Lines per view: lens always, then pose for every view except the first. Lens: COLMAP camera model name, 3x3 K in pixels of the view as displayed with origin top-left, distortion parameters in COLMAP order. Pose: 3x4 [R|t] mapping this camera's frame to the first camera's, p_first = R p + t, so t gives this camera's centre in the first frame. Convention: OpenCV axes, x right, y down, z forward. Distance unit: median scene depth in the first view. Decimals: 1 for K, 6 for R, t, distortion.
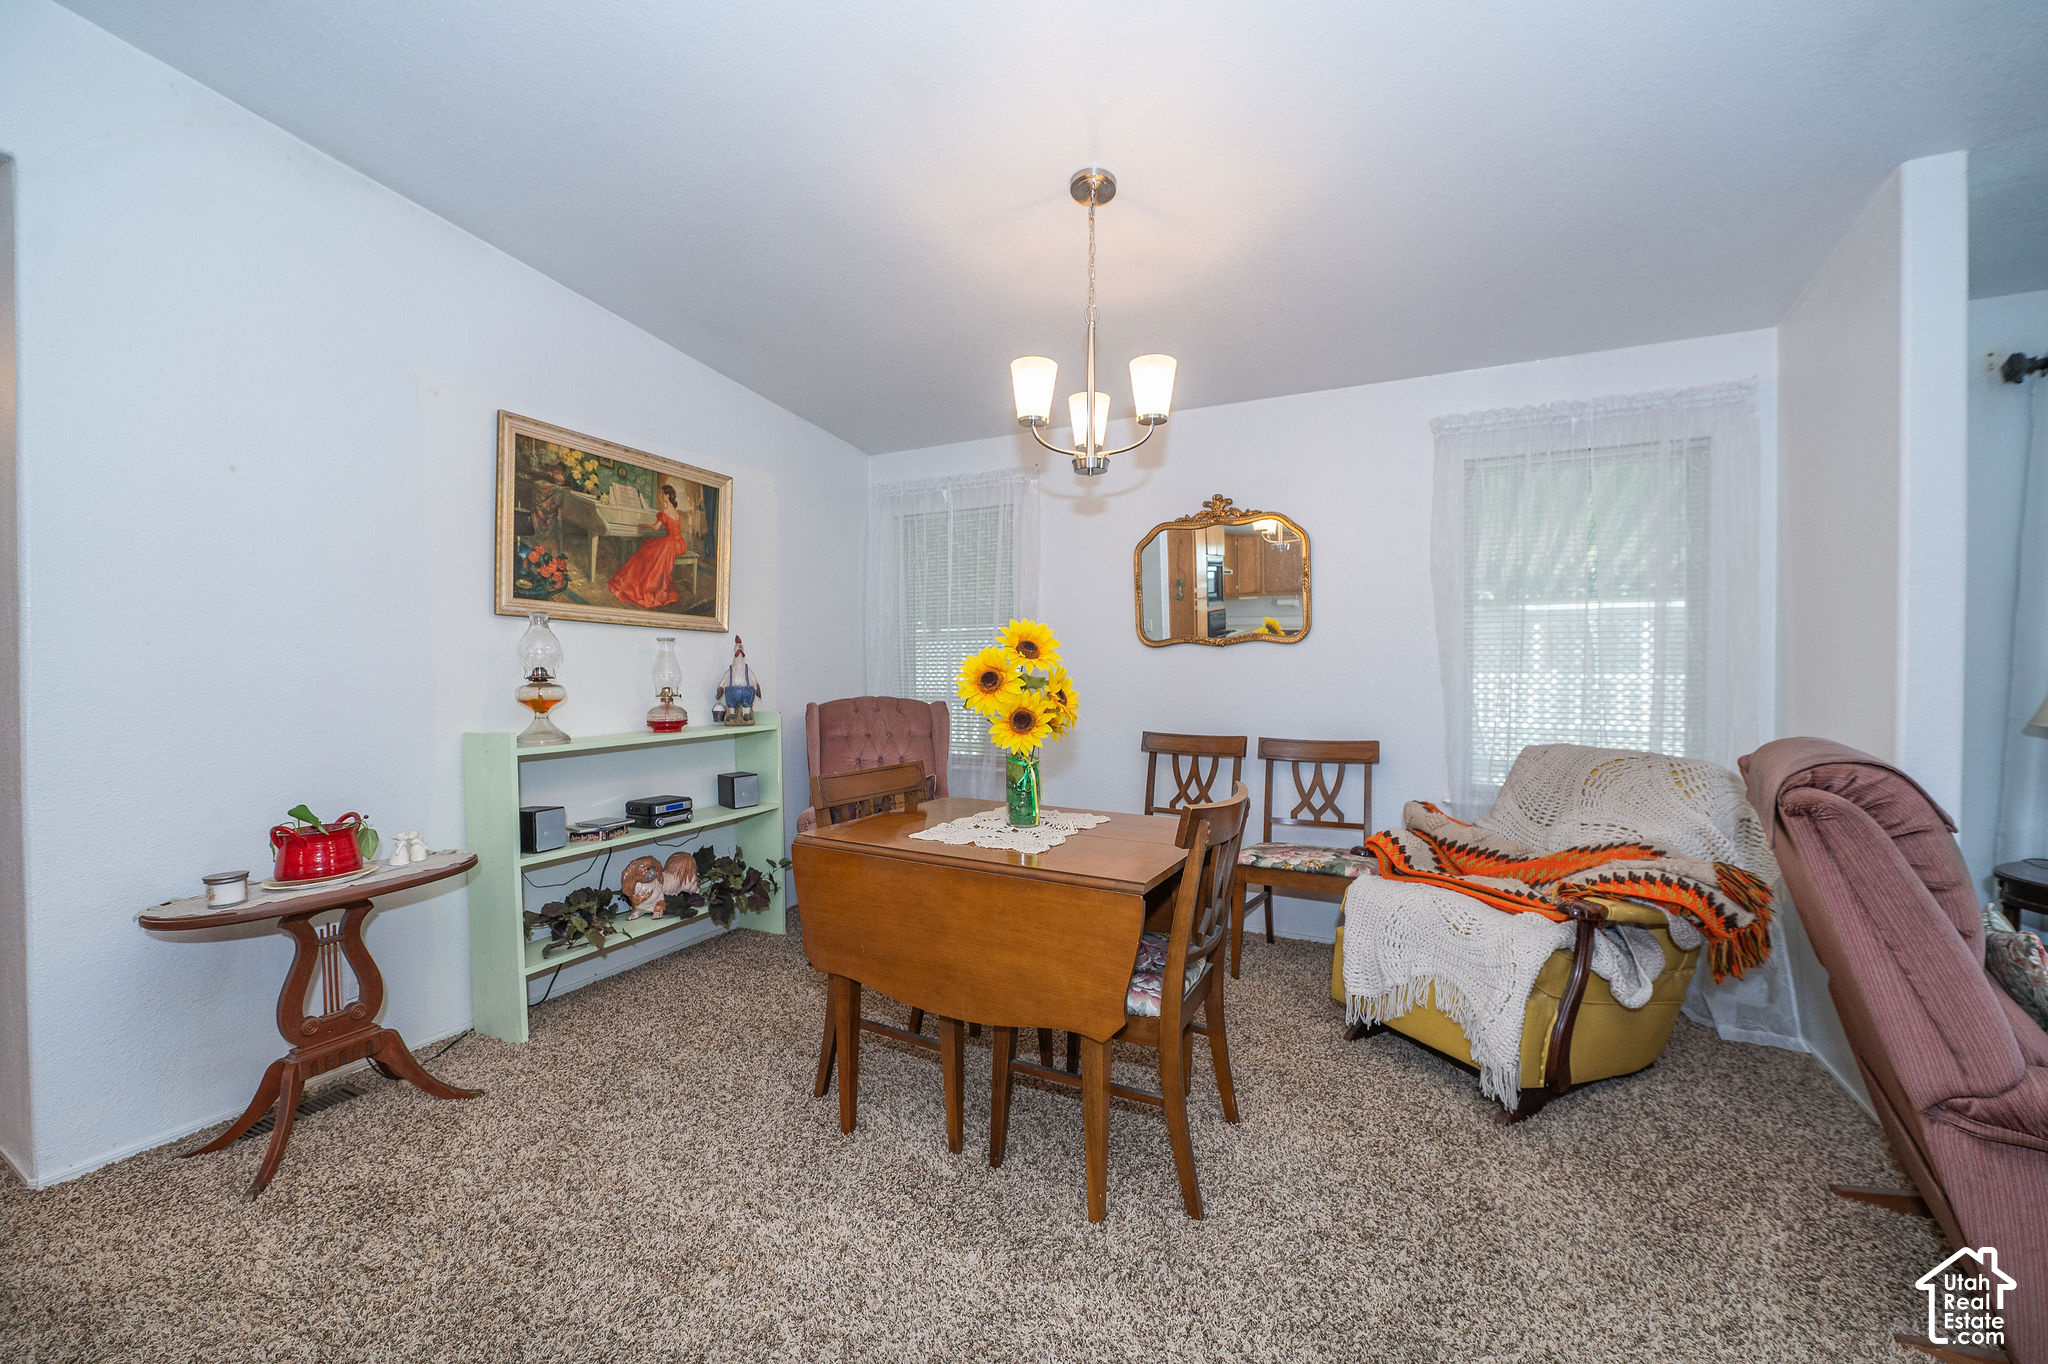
lens RADIAL K [[821.0, 0, 1028.3], [0, 821.0, 676.1], [0, 0, 1]] dist [-0.009530, -0.000906]
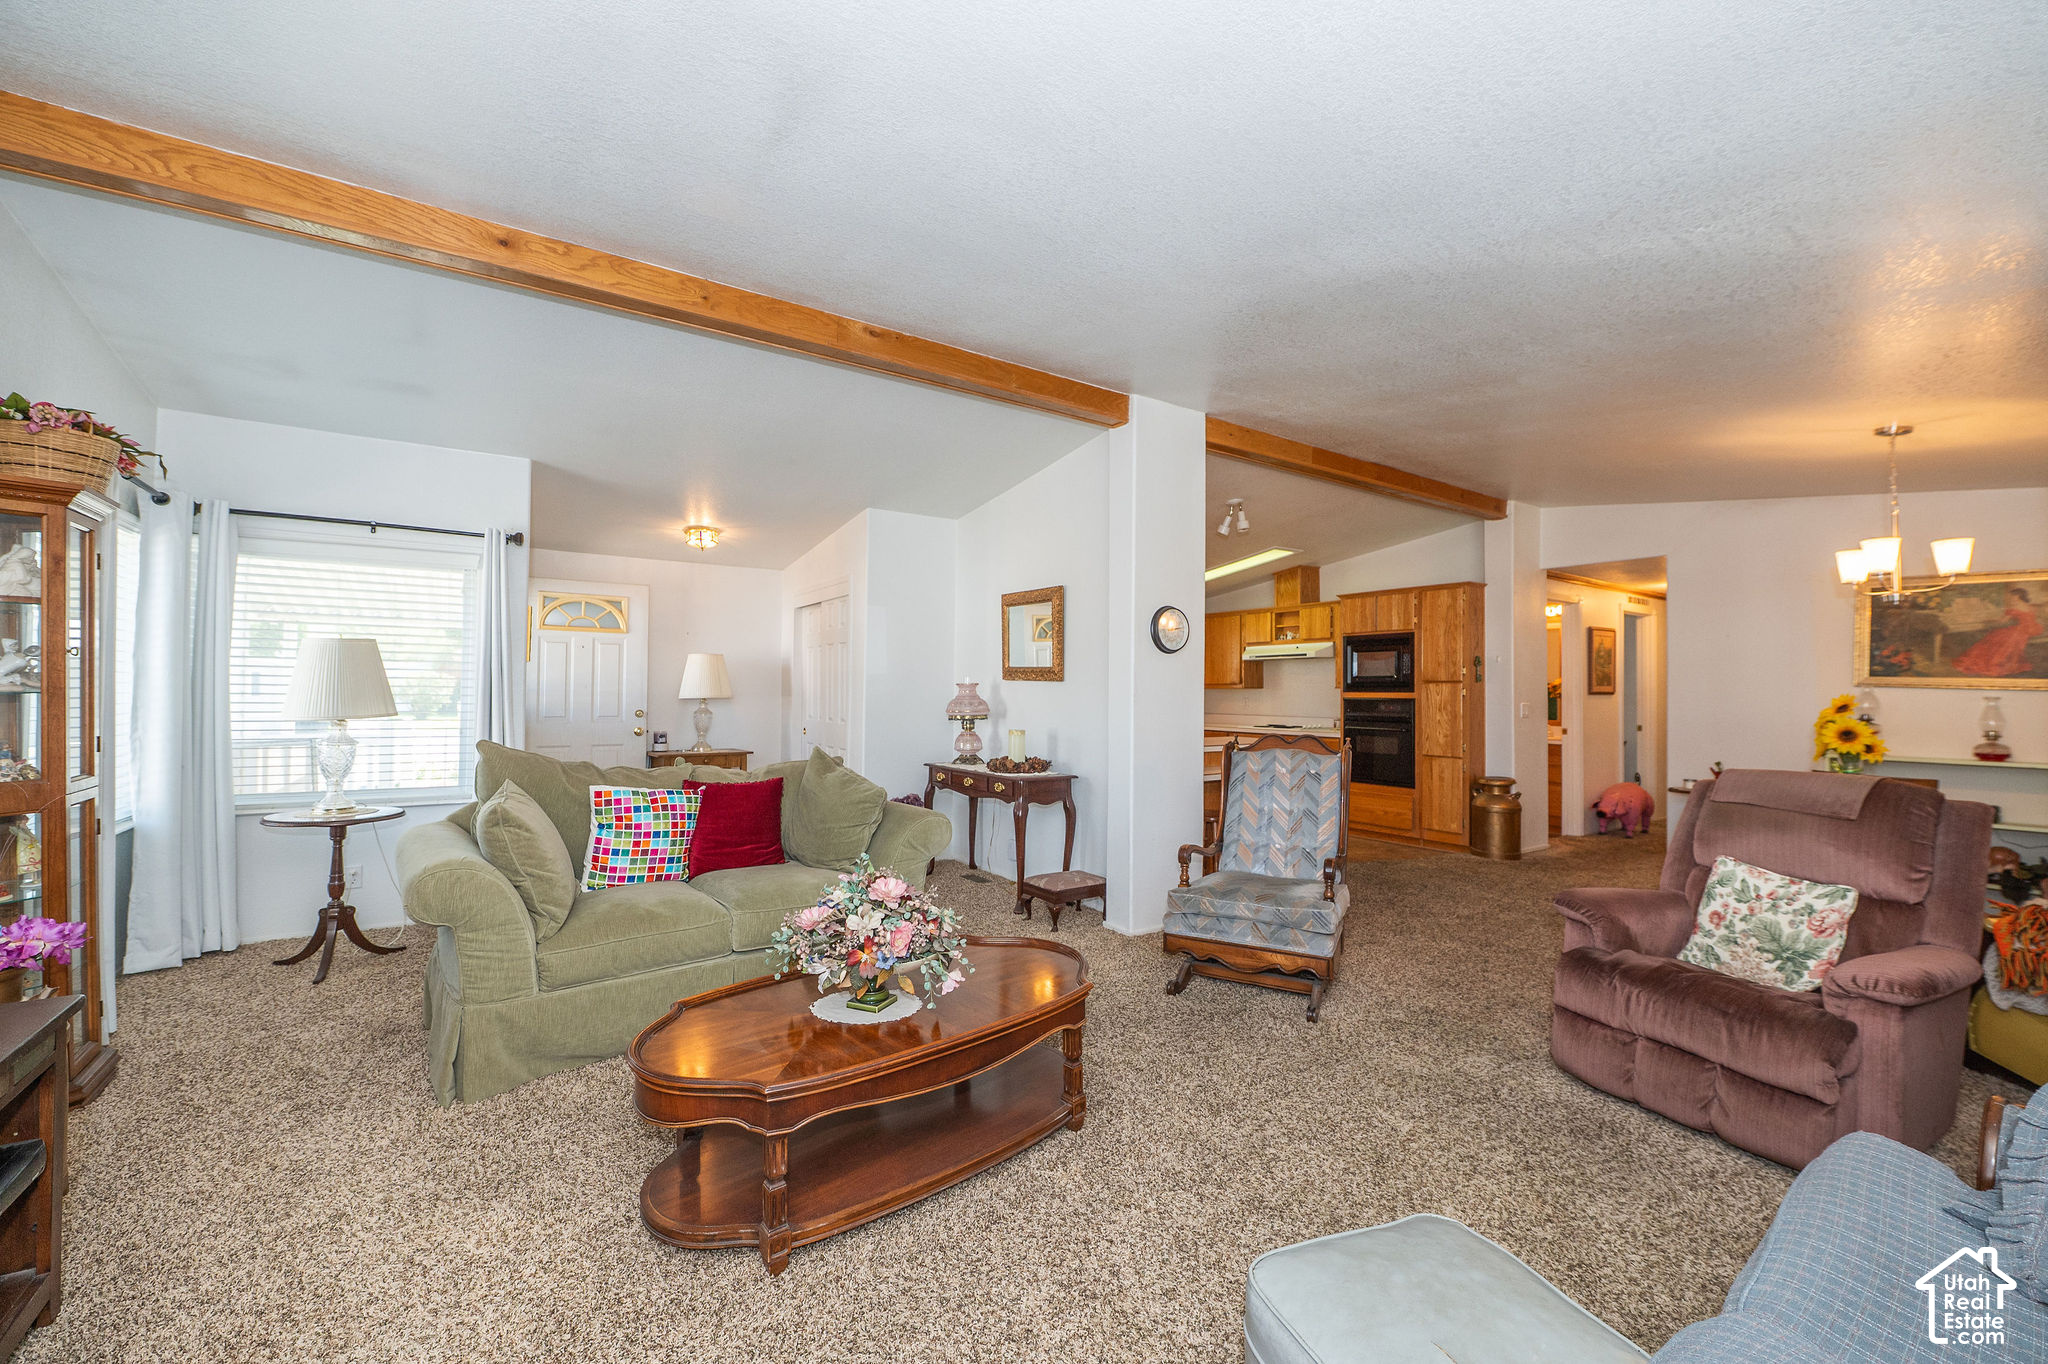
lens RADIAL K [[821.0, 0, 1034.2], [0, 821.0, 678.8], [0, 0, 1]] dist [-0.009530, -0.000906]
pose [[-0.484341, -0.014280, -0.874763, 1.949763], [-0.022285, 0.999744, -0.003982, -0.041378], [0.874596, 0.017566, -0.484535, 0.235401]]
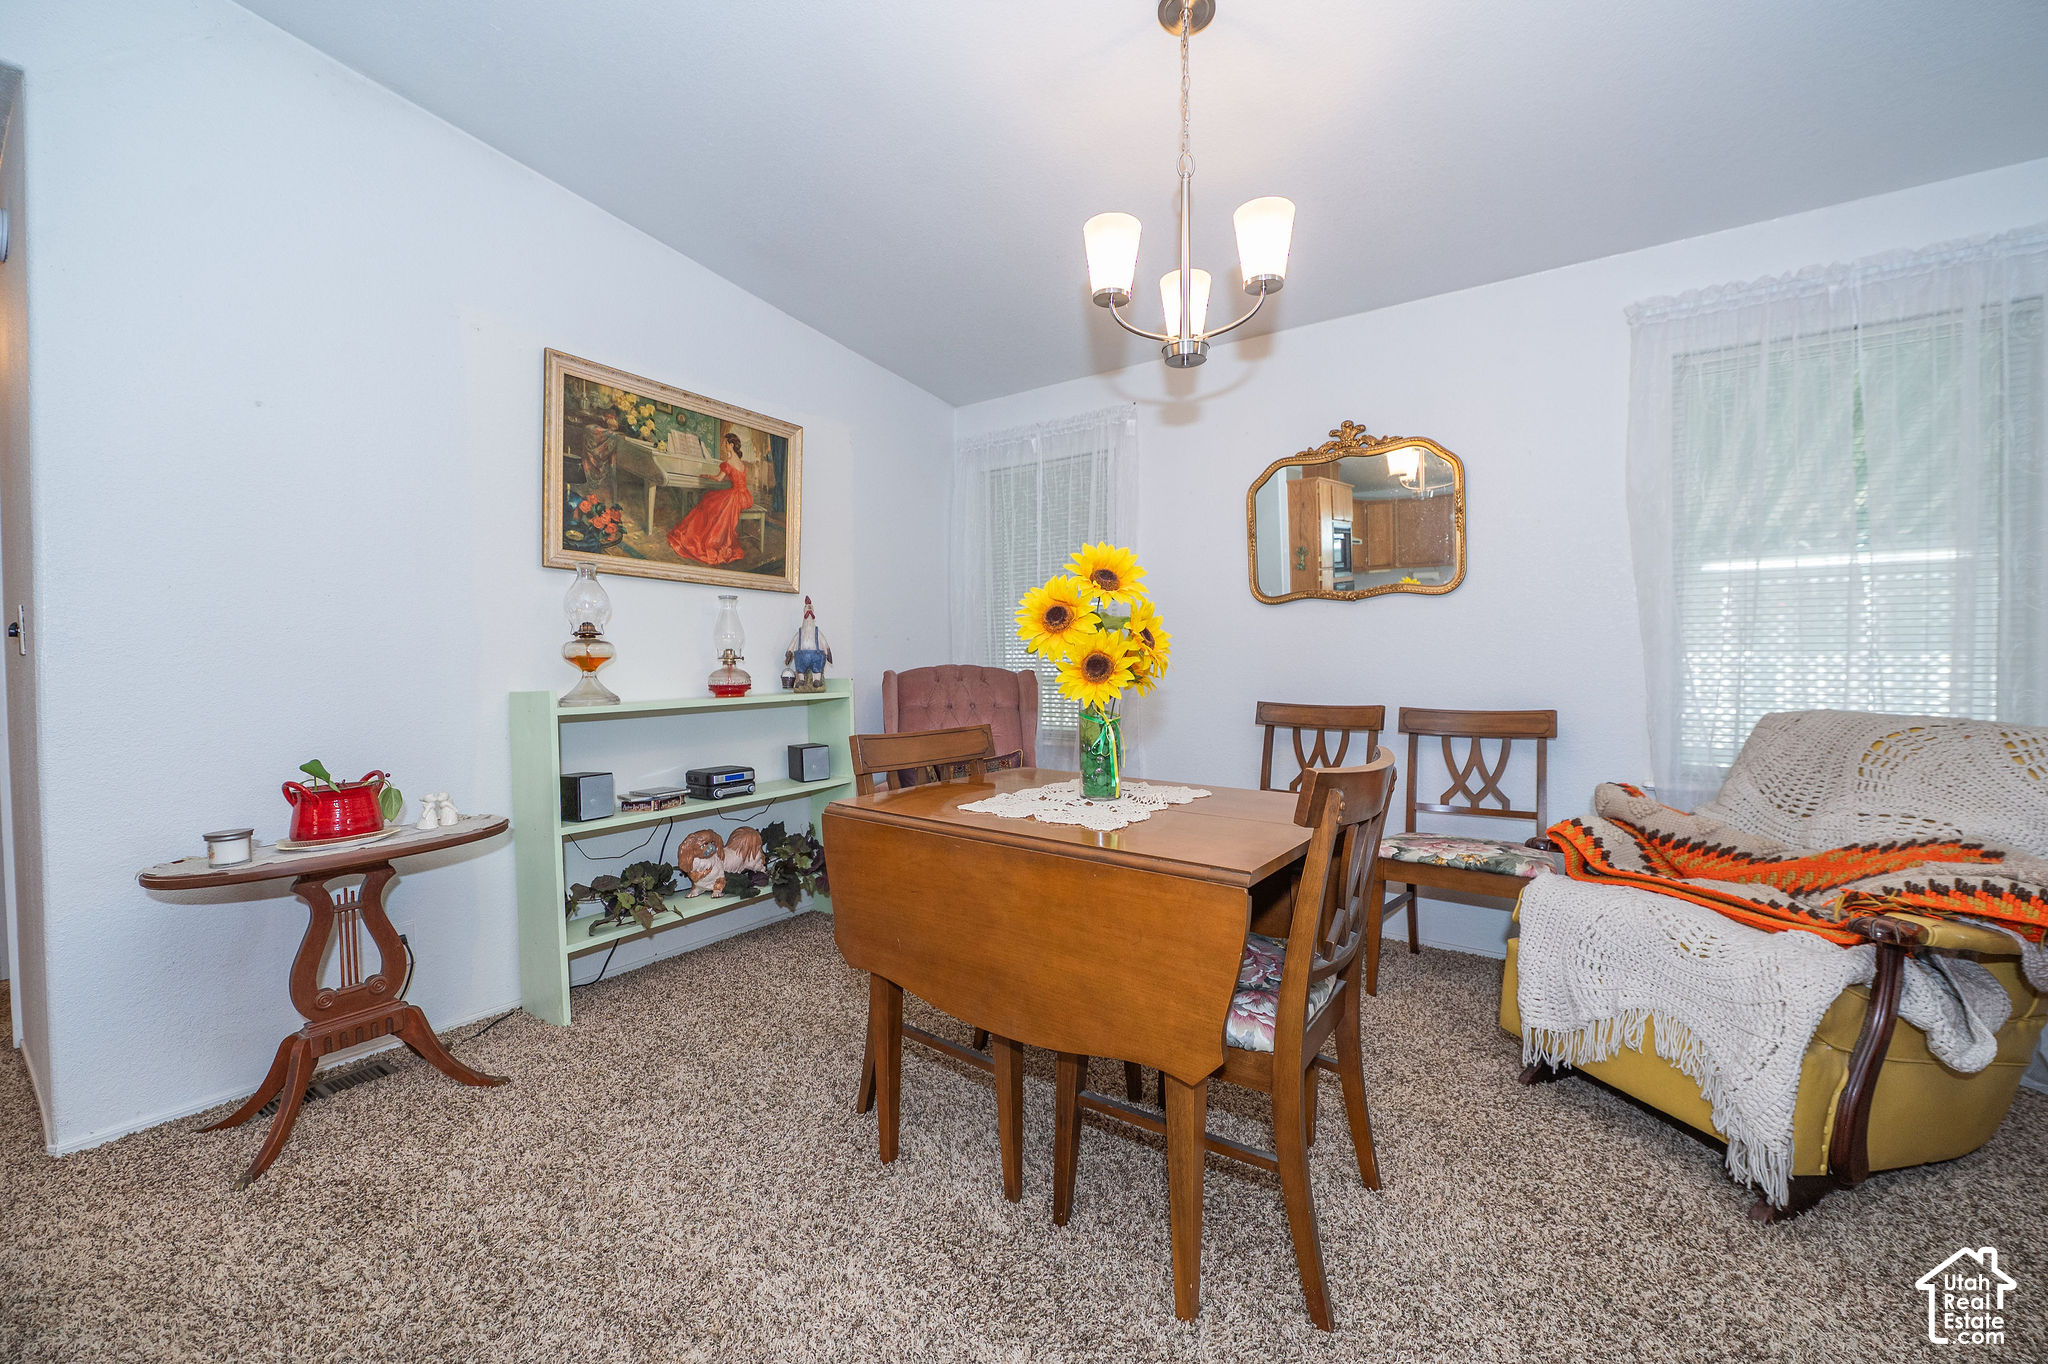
lens RADIAL K [[821.0, 0, 1024.6], [0, 821.0, 670.6], [0, 0, 1]] dist [-0.009530, -0.000906]
pose [[0.989550, -0.002947, -0.144163, 0.029284], [0.003572, 0.999985, 0.004076, 0.041792], [0.144148, -0.004549, 0.989546, 0.149755]]
